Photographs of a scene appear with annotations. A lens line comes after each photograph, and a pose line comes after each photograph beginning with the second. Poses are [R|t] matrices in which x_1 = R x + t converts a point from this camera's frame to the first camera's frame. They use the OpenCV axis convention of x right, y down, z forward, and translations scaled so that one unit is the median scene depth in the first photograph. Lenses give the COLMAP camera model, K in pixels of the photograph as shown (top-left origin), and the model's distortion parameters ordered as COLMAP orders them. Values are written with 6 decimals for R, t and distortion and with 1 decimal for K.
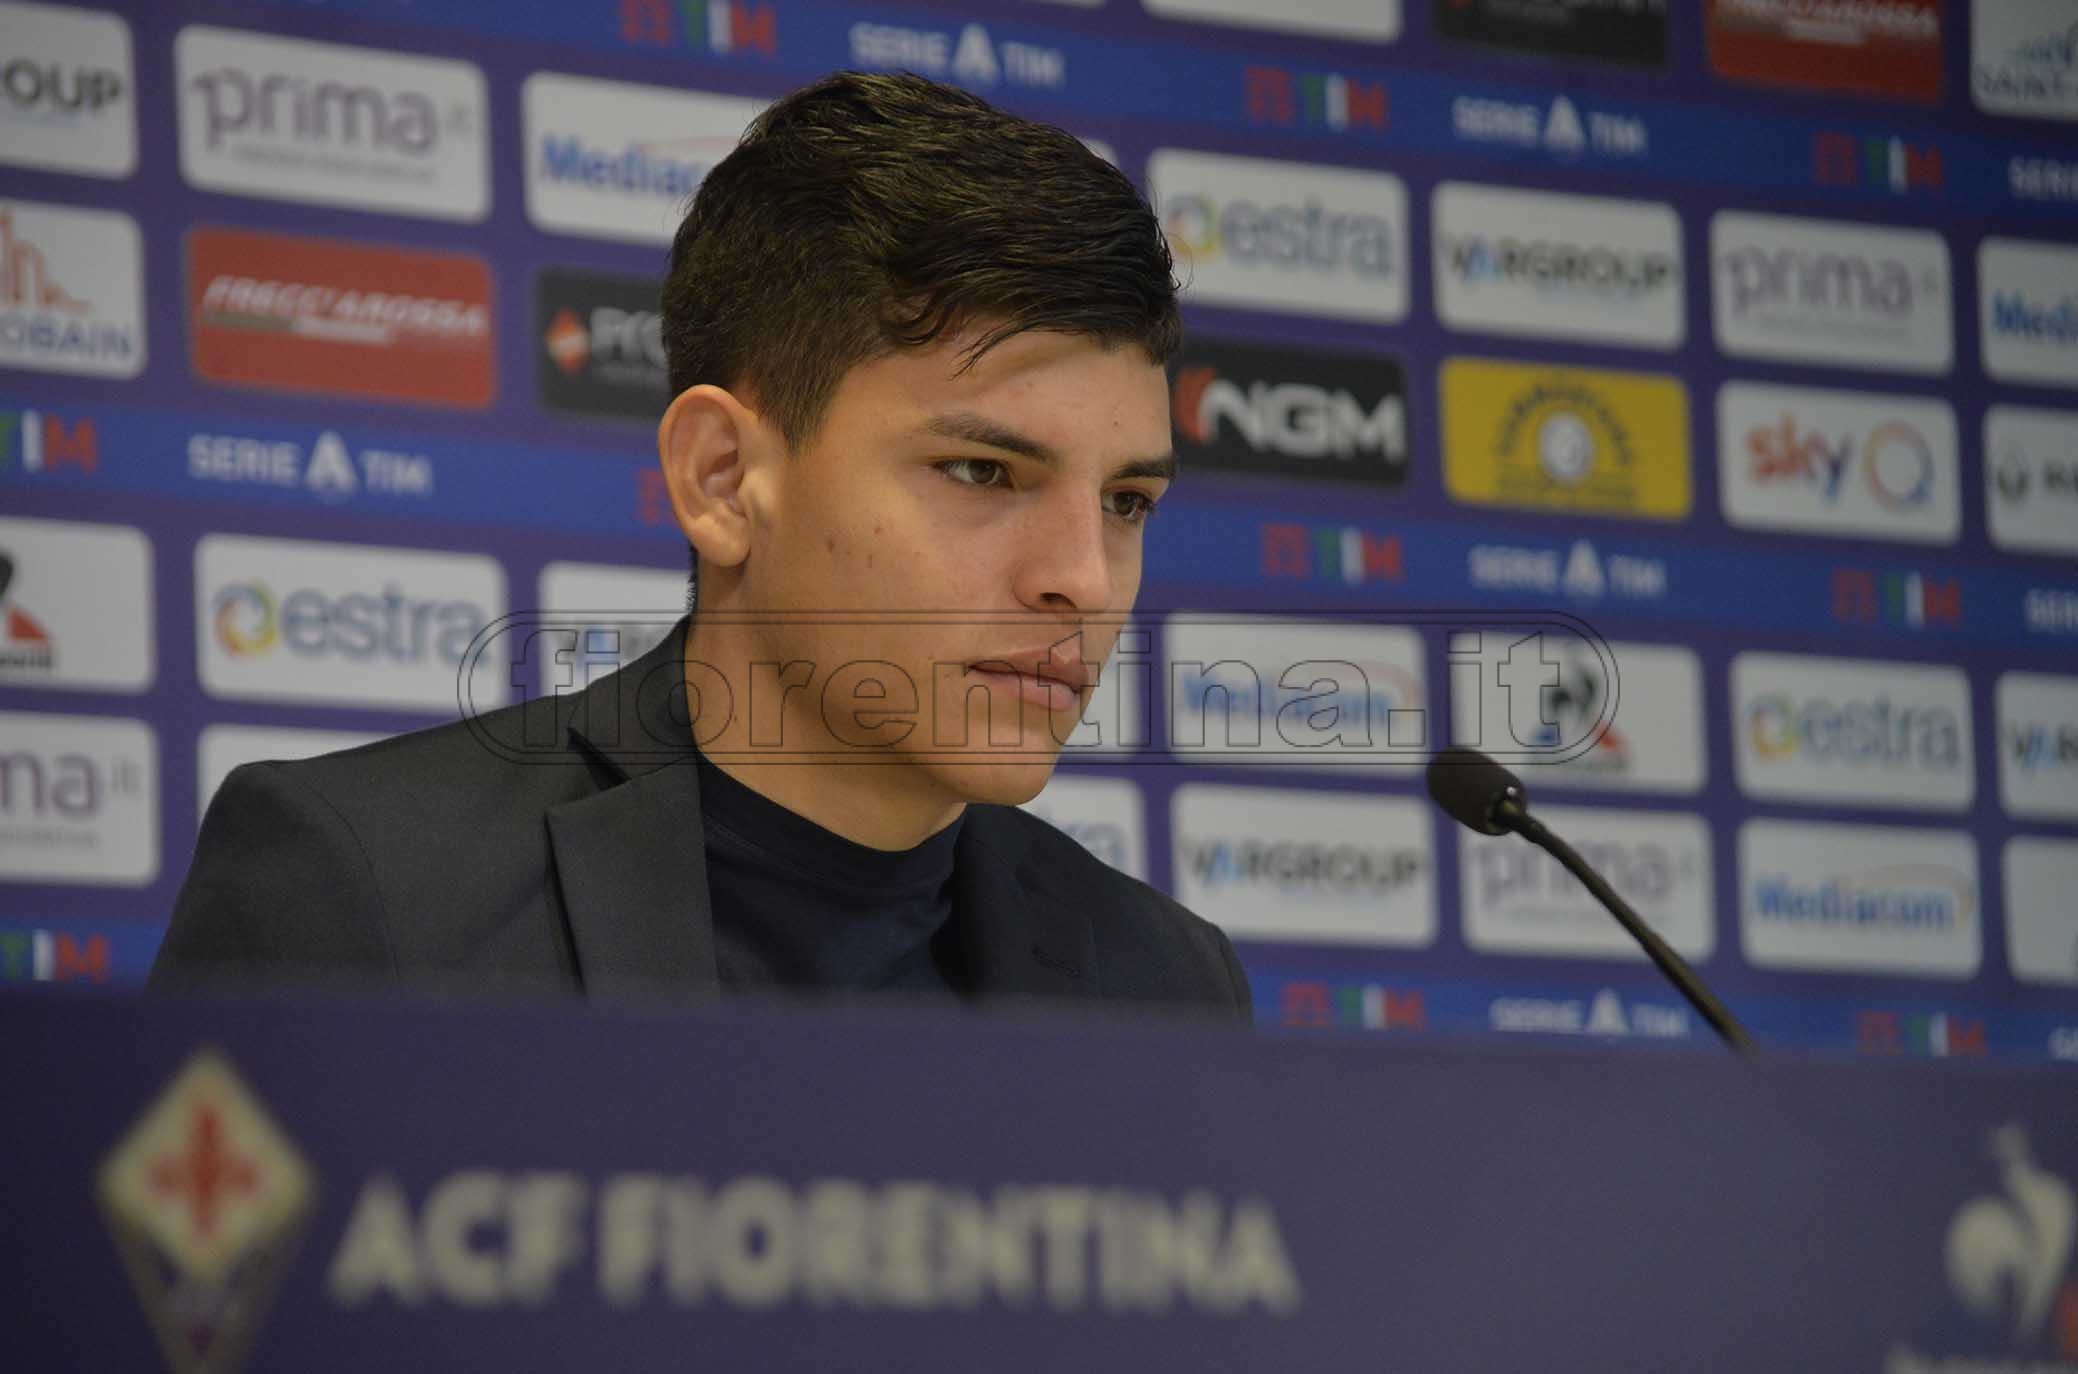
lens RADIAL K [[9117.1, 0, 1039.0], [0, 9117.1, 687.0], [0, 0, 1]] dist [1.160181, 0.087663]
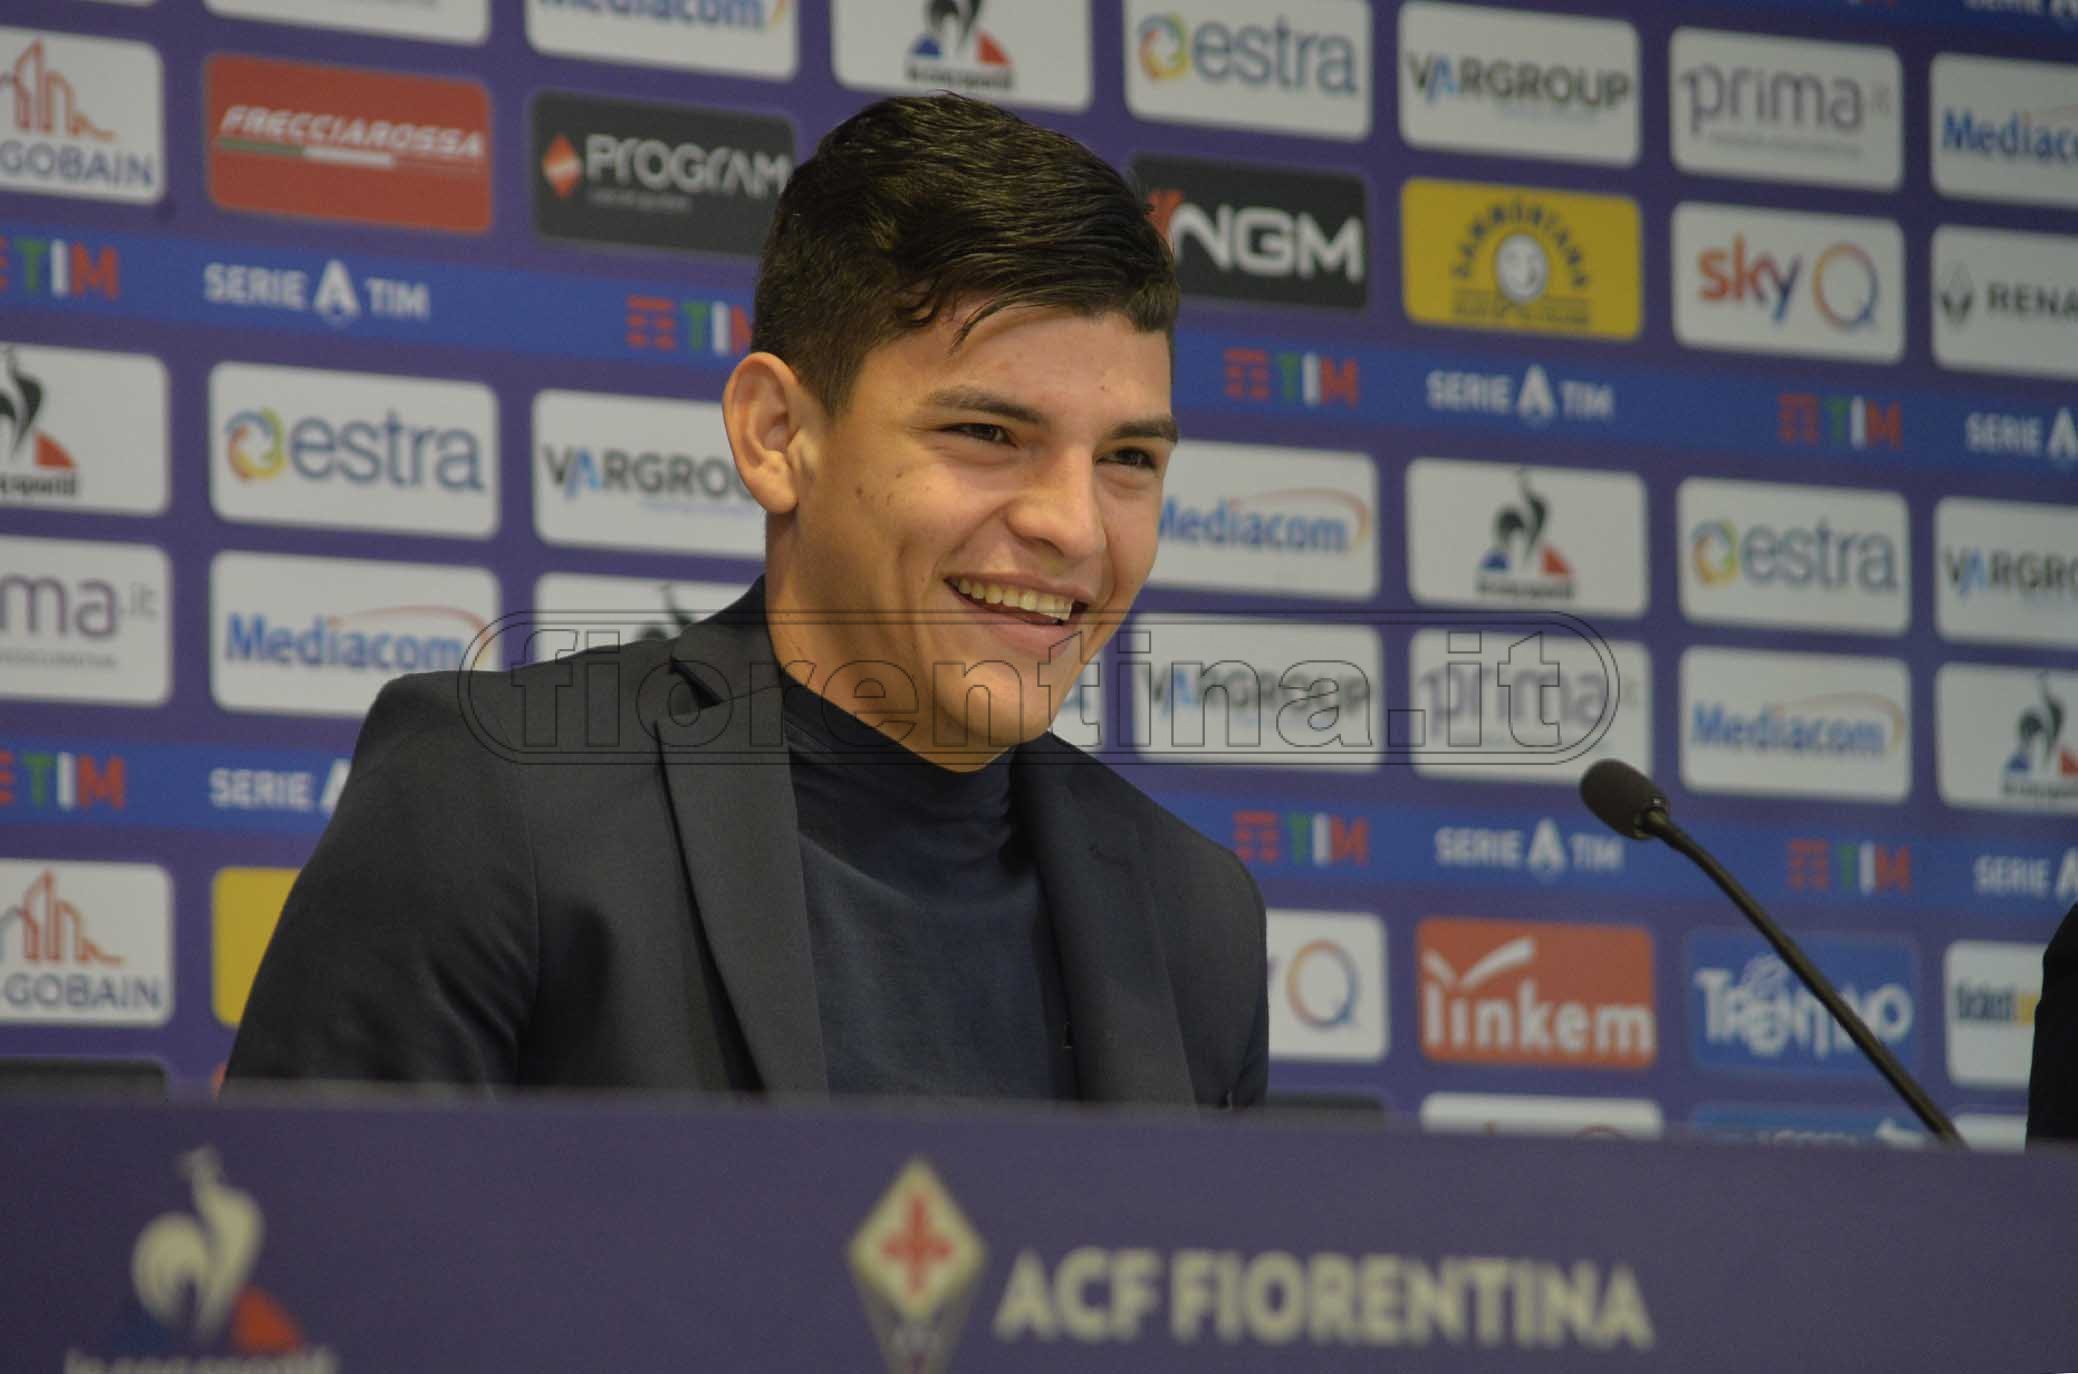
lens RADIAL K [[11984.2, 0, 1039.0], [0, 11984.2, 687.0], [0, 0, 1]] dist [1.213504, 11.999789]
pose [[0.998257, 0.026956, 0.052508, -0.062524], [-0.029656, 0.998240, 0.051348, -0.046741], [-0.051032, -0.052816, 0.997299, -0.302164]]
